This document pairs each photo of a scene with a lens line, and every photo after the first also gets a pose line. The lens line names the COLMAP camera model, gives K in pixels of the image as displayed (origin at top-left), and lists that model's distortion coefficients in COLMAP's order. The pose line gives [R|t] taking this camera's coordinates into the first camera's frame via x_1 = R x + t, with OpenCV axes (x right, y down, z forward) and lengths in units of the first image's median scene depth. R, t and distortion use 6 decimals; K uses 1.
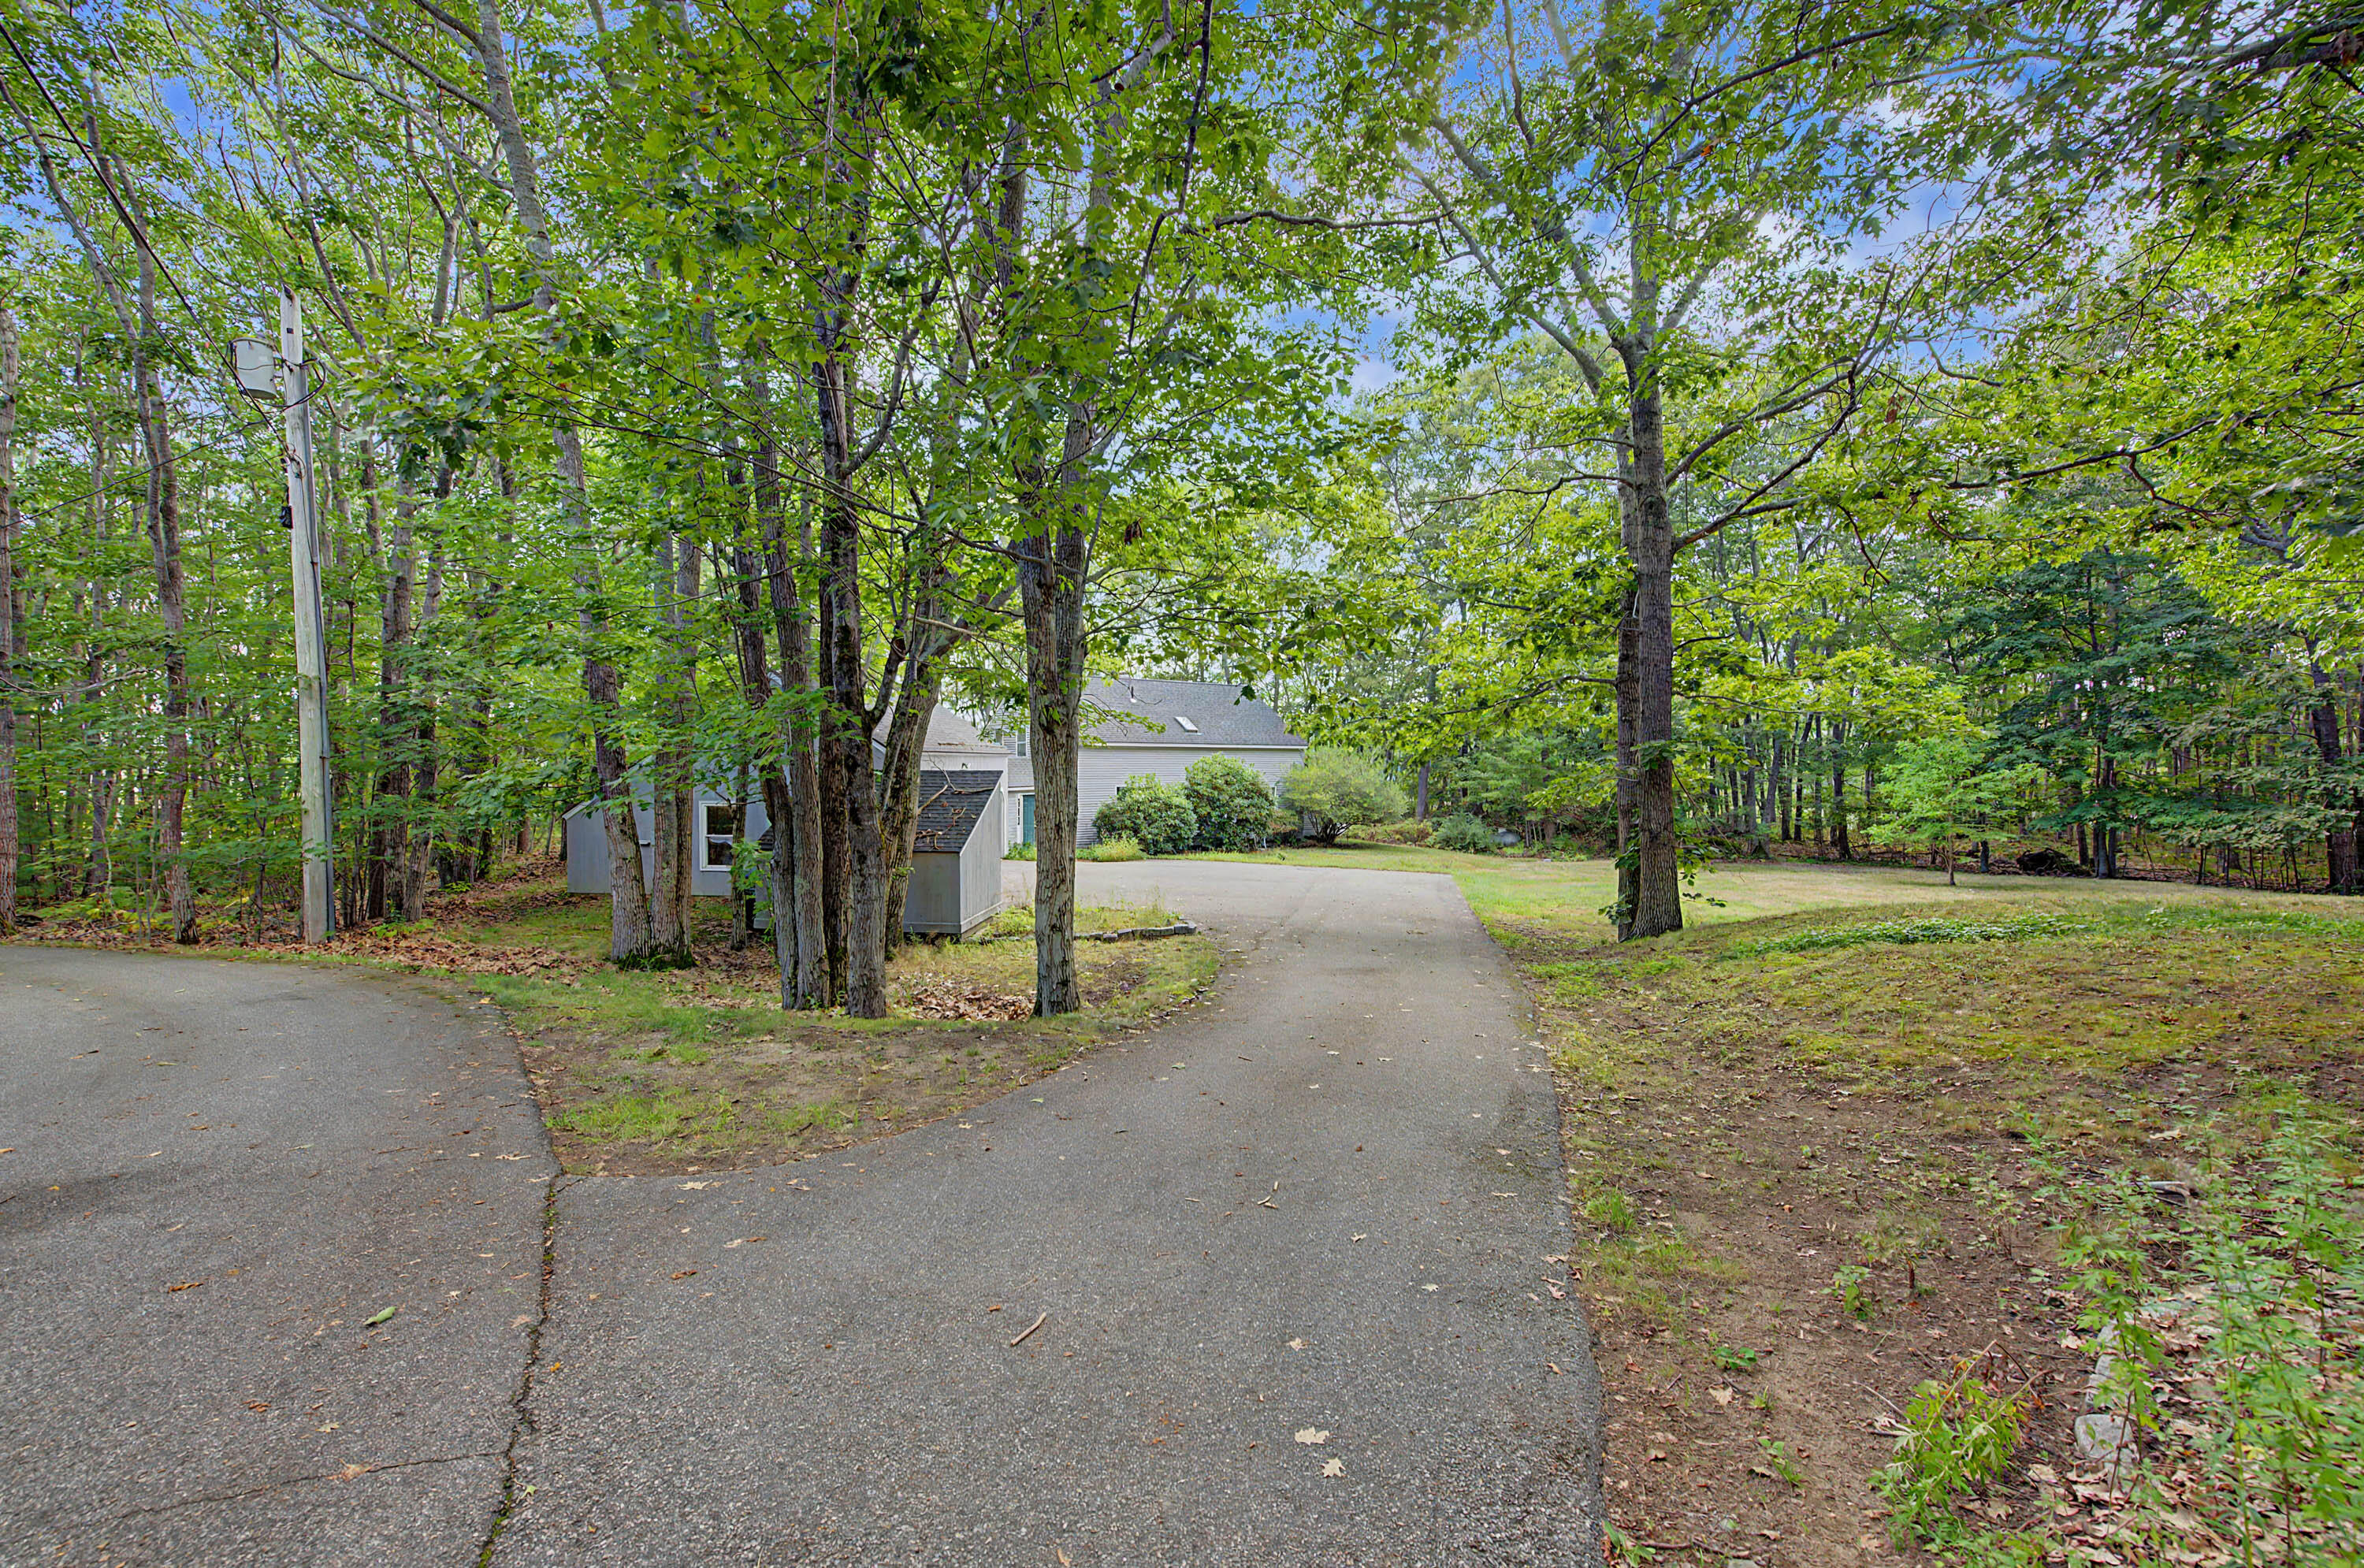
lens RADIAL K [[946.2, 0, 1179.1], [0, 946.2, 768.6], [0, 0, 1]] dist [0.010306, -0.007500]
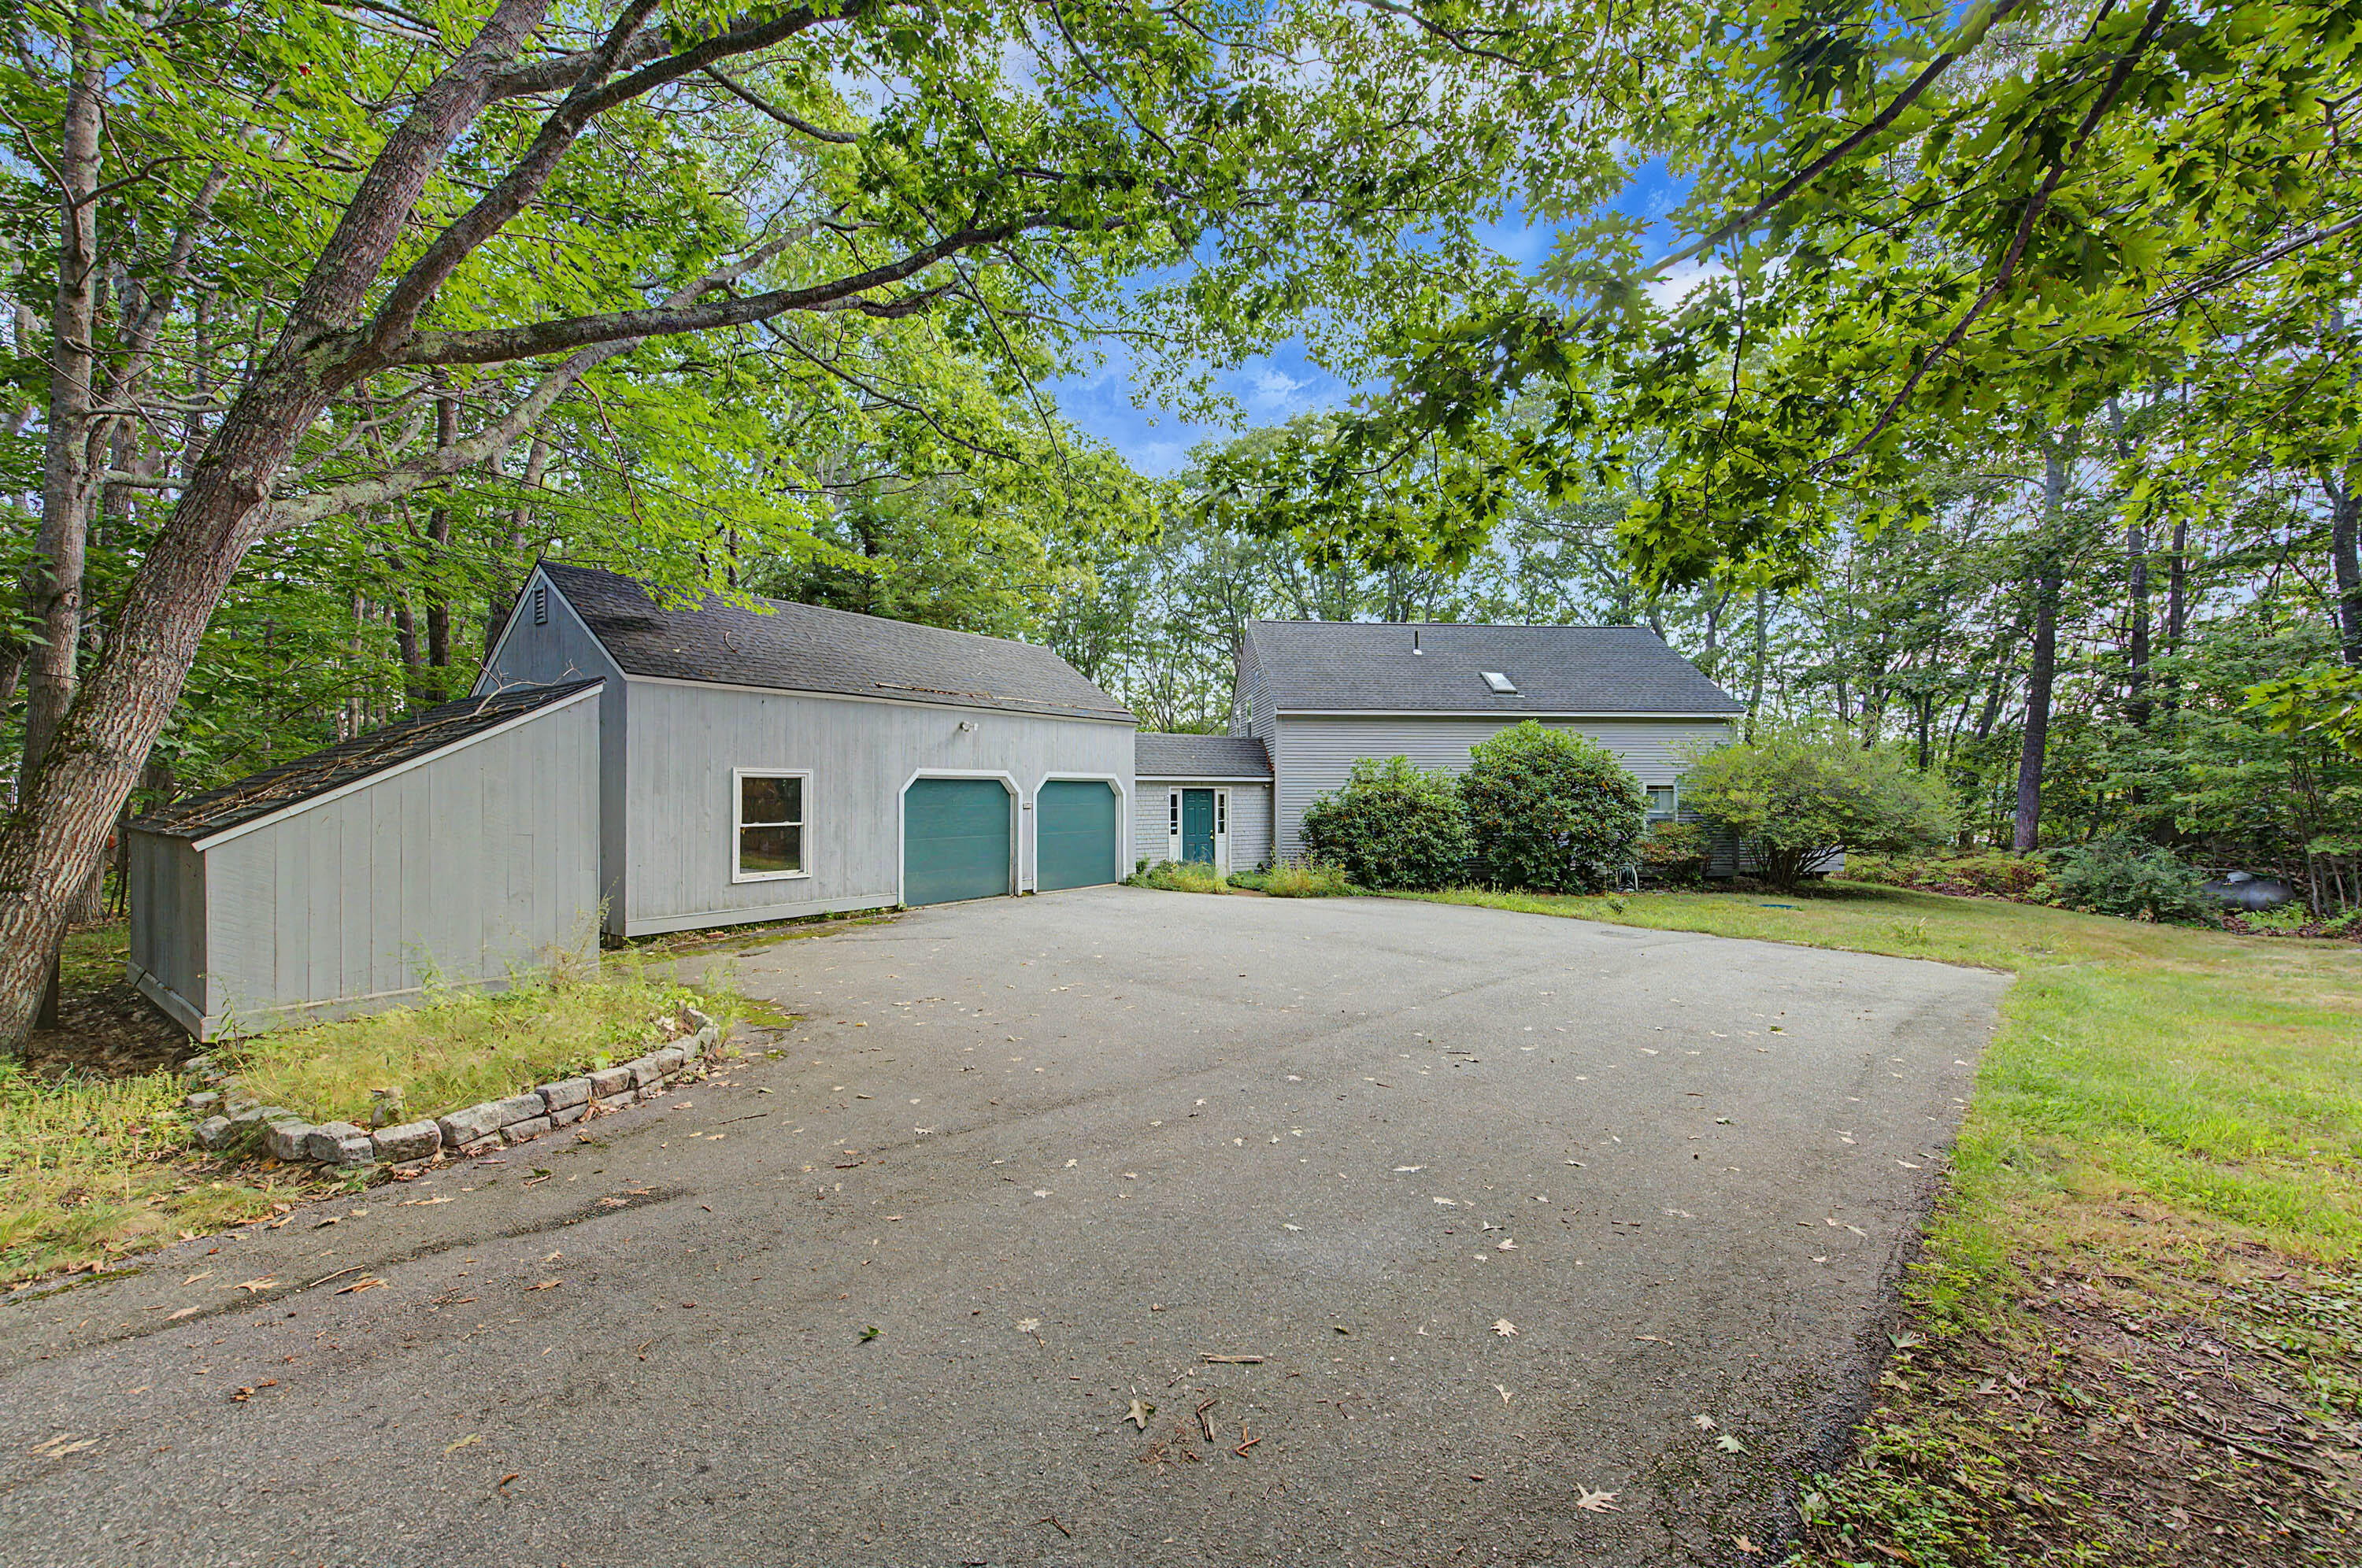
lens RADIAL K [[945.3, 0, 1178.1], [0, 945.3, 768.6], [0, 0, 1]] dist [0.010306, -0.007500]
pose [[0.860629, -0.017186, -0.508942, 0.137760], [0.000474, 0.999457, -0.032948, 0.029119], [0.509231, 0.028115, 0.860170, 0.349877]]
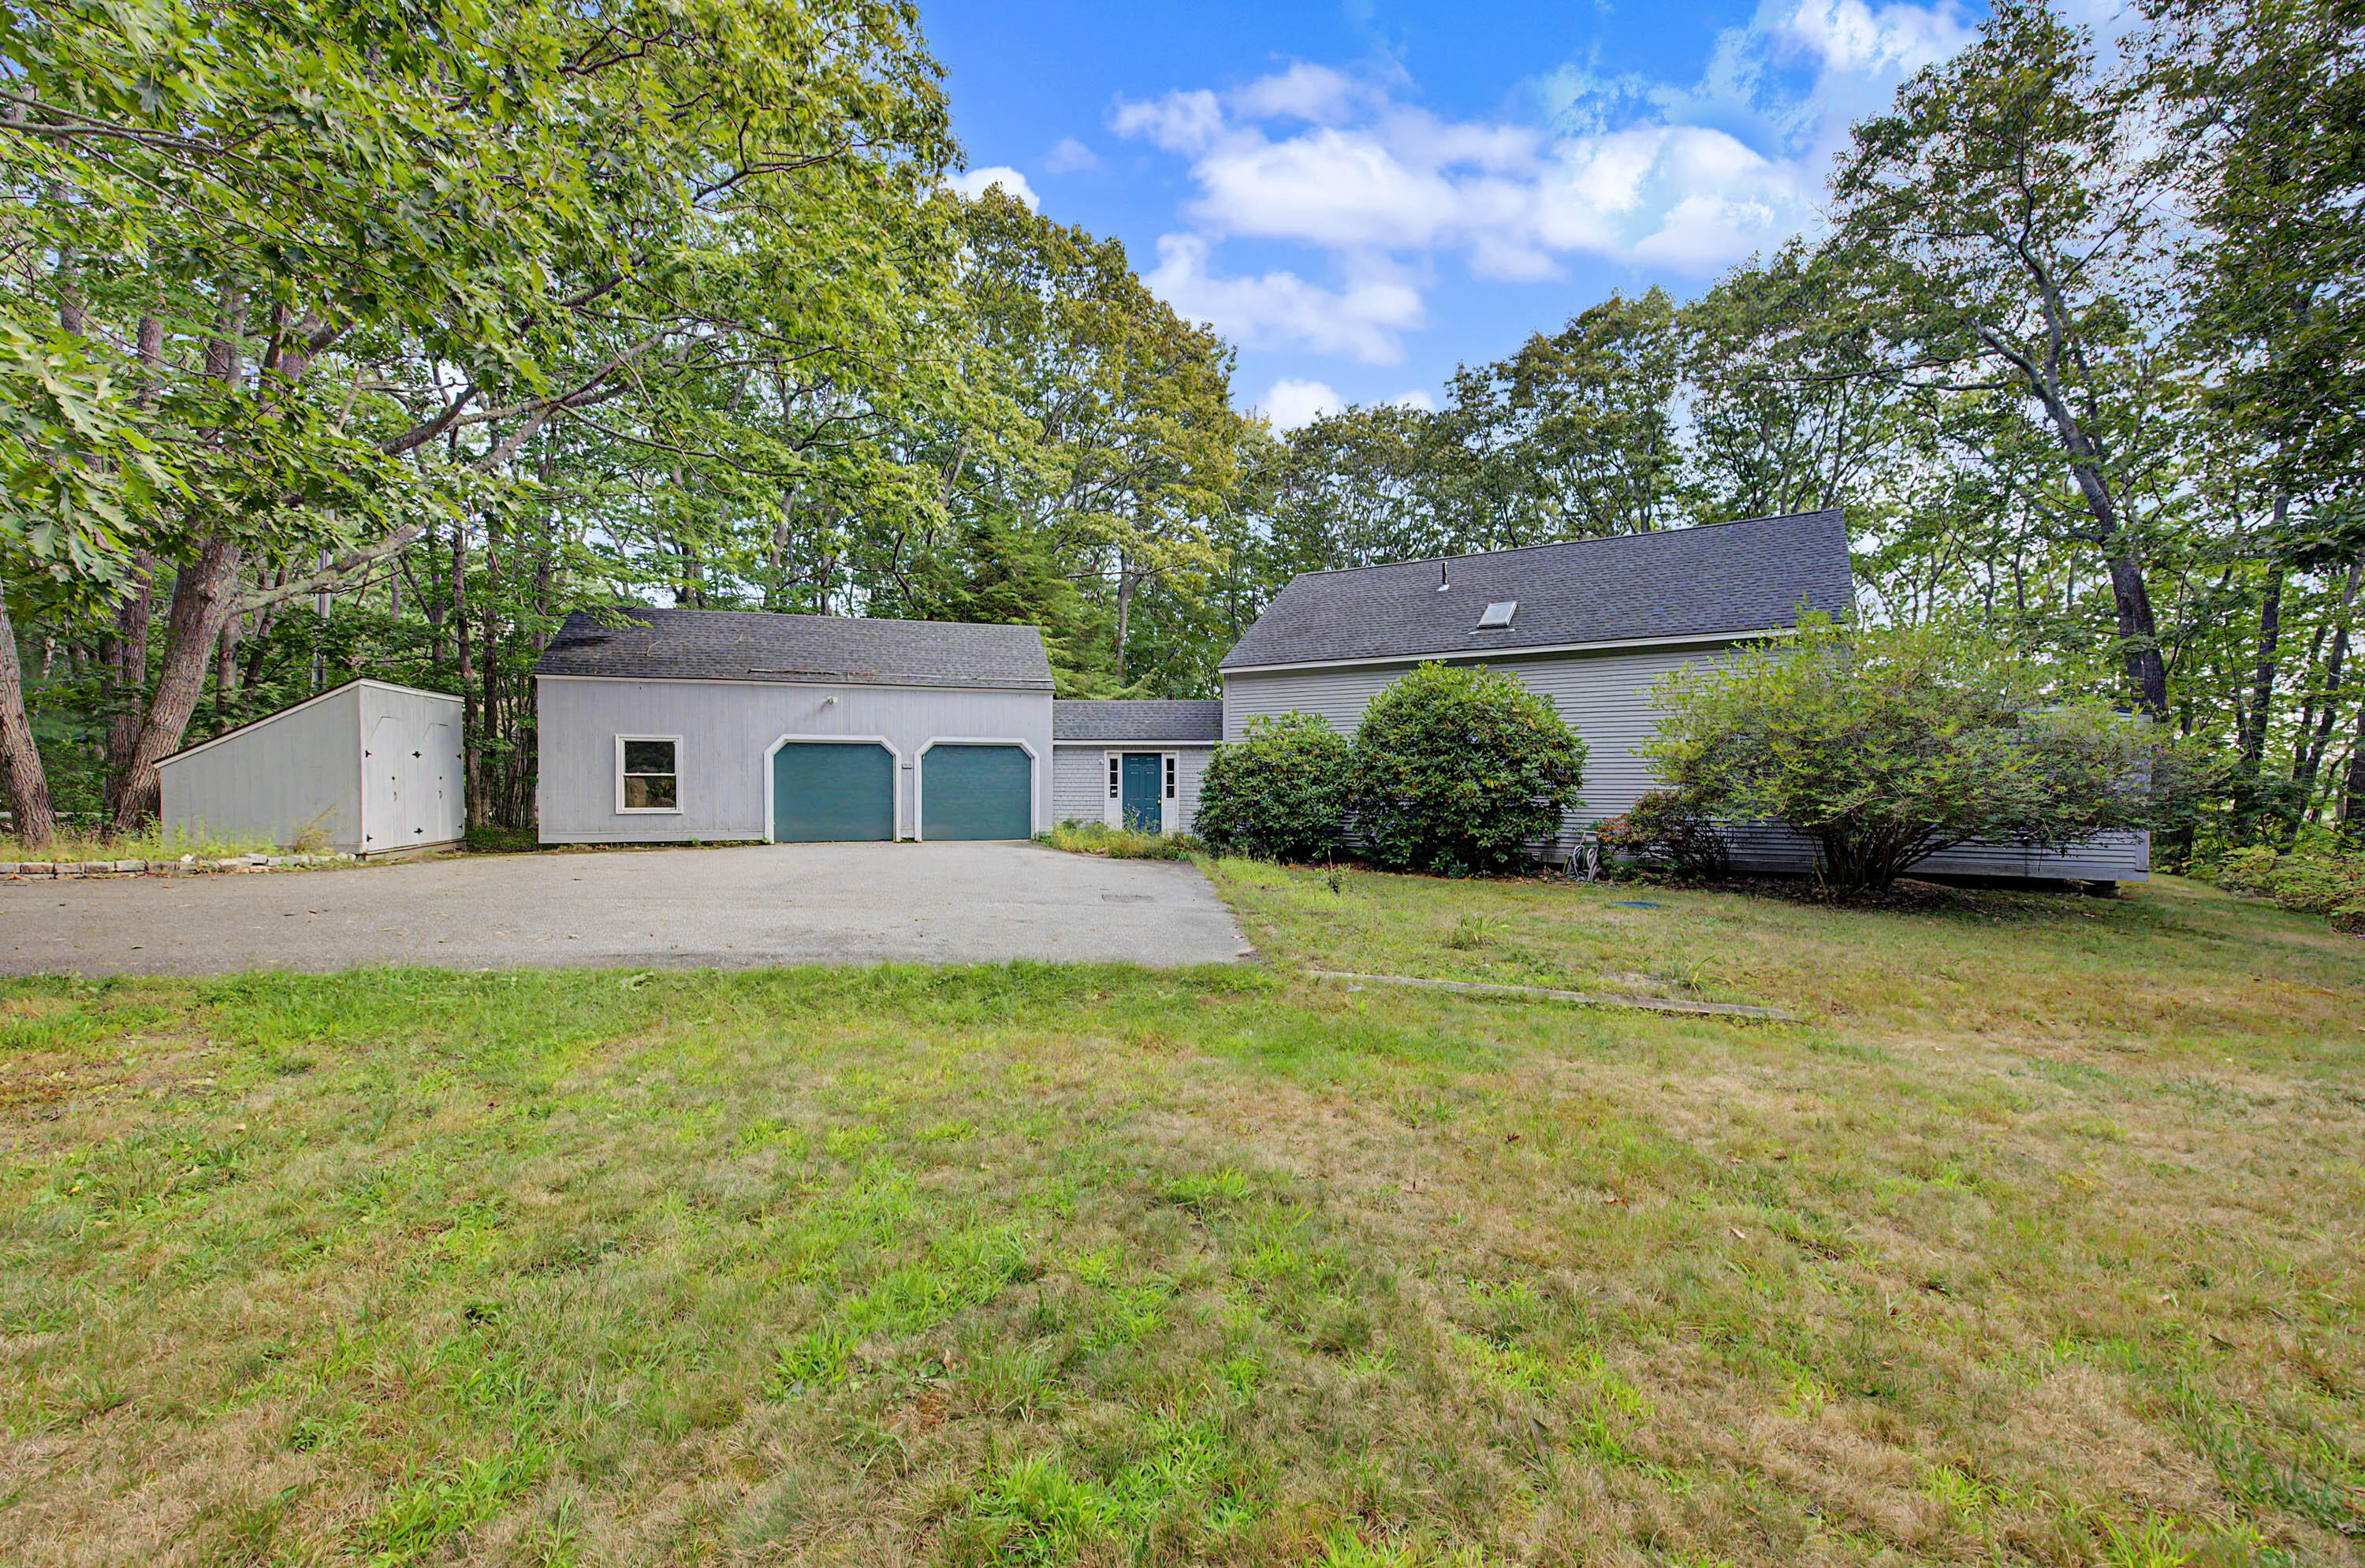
lens RADIAL K [[955.0, 0, 1181.7], [0, 955.0, 770.3], [0, 0, 1]] dist [0.007358, -0.000031]
pose [[0.388419, -0.005390, -0.921467, 0.391193], [-0.008726, 0.999917, -0.009526, 0.037820], [0.921441, 0.011741, 0.388340, 0.631438]]
